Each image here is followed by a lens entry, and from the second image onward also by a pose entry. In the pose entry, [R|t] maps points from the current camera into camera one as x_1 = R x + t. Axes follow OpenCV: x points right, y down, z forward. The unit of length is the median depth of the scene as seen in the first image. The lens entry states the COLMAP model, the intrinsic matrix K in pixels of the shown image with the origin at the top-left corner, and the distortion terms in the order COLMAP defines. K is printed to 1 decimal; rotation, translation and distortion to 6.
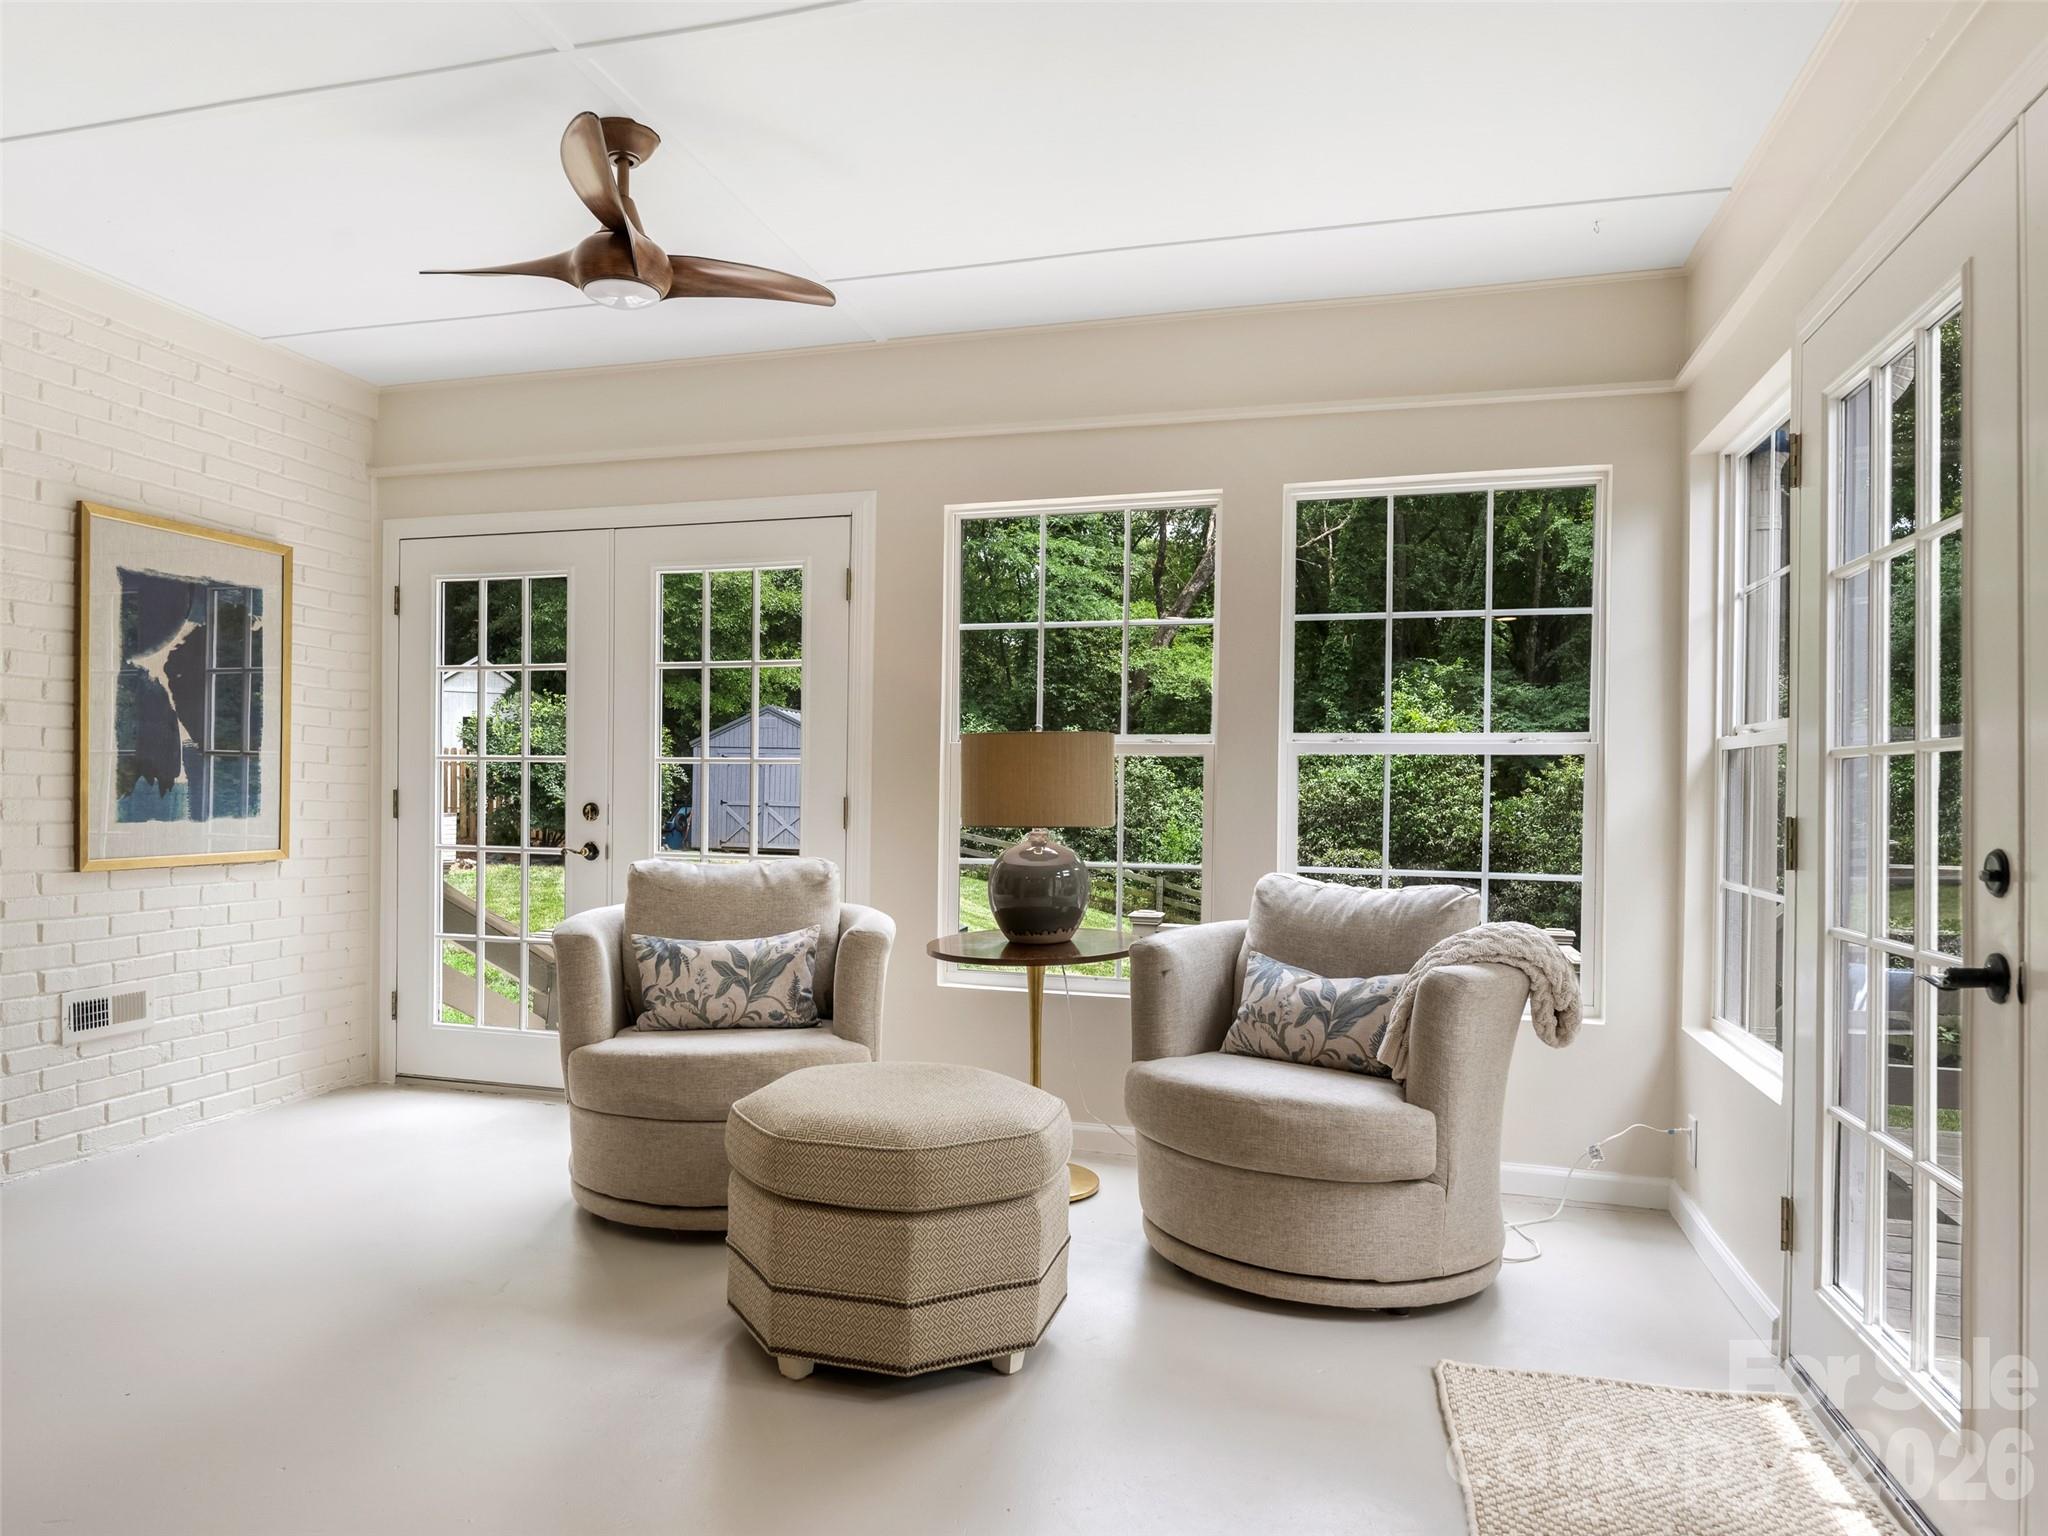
lens RADIAL K [[1314.9, 0, 957.8], [0, 1314.9, 792.4], [0, 0, 1]] dist [-0.000360, -0.001343]
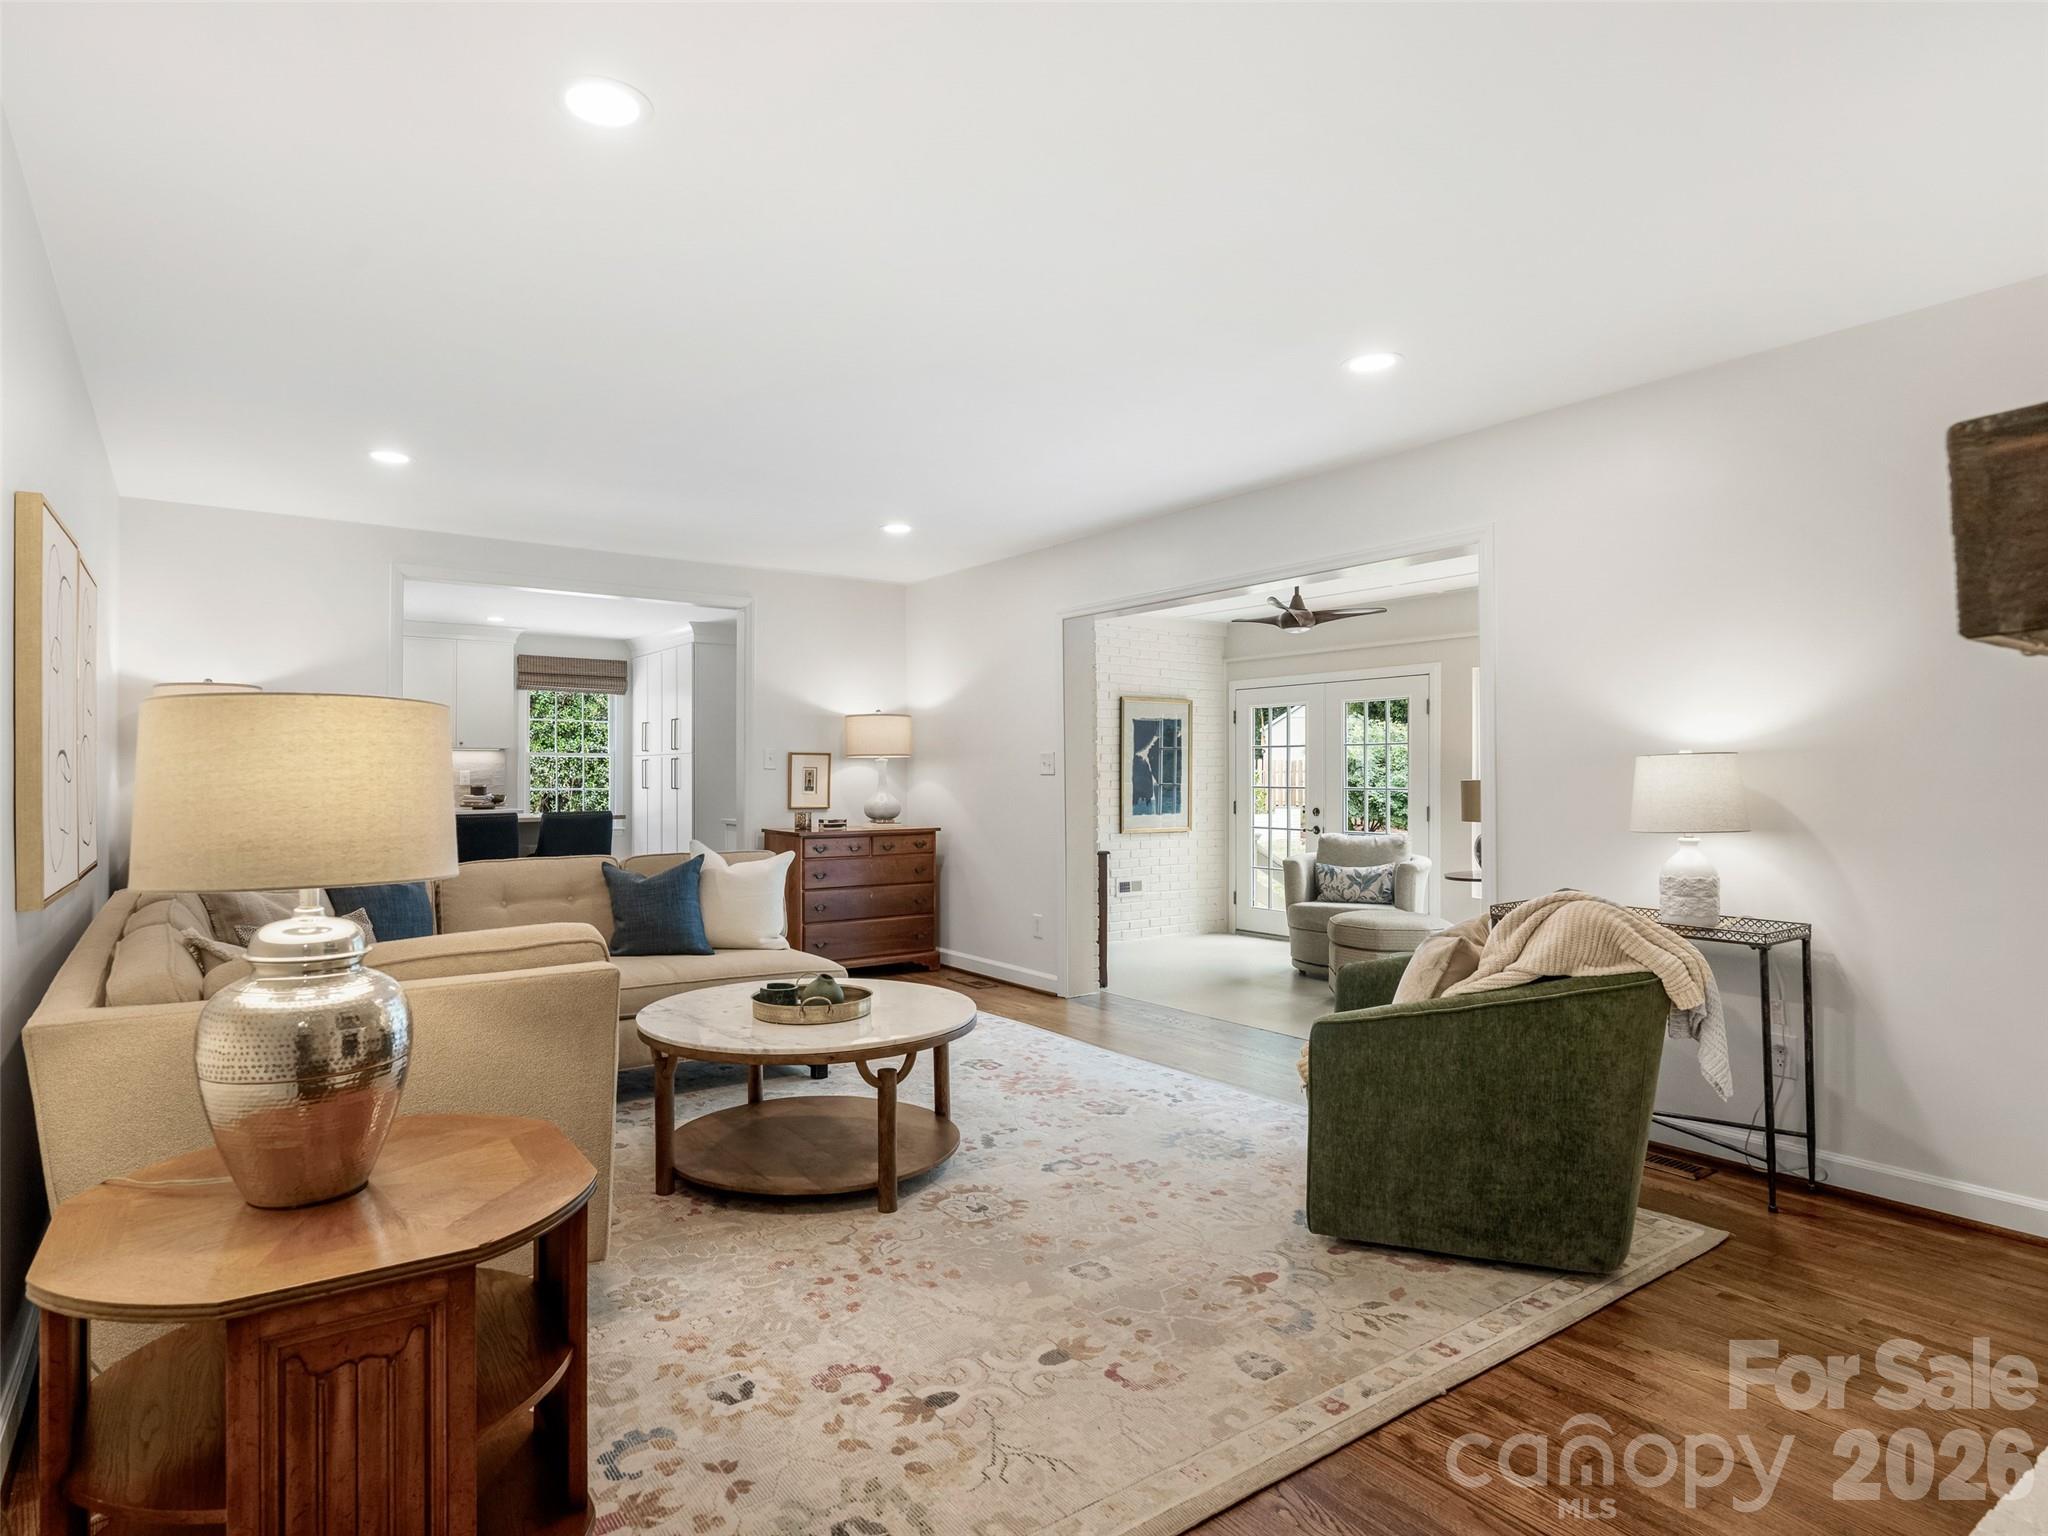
lens RADIAL K [[1098.0, 0, 1018.6], [0, 1098.0, 773.9], [0, 0, 1]] dist [0.009986, 0.001016]
pose [[0.806224, -0.011538, -0.591498, 0.493821], [0.003432, 0.999884, -0.014827, -0.028913], [0.591601, 0.009924, 0.806170, -0.937780]]
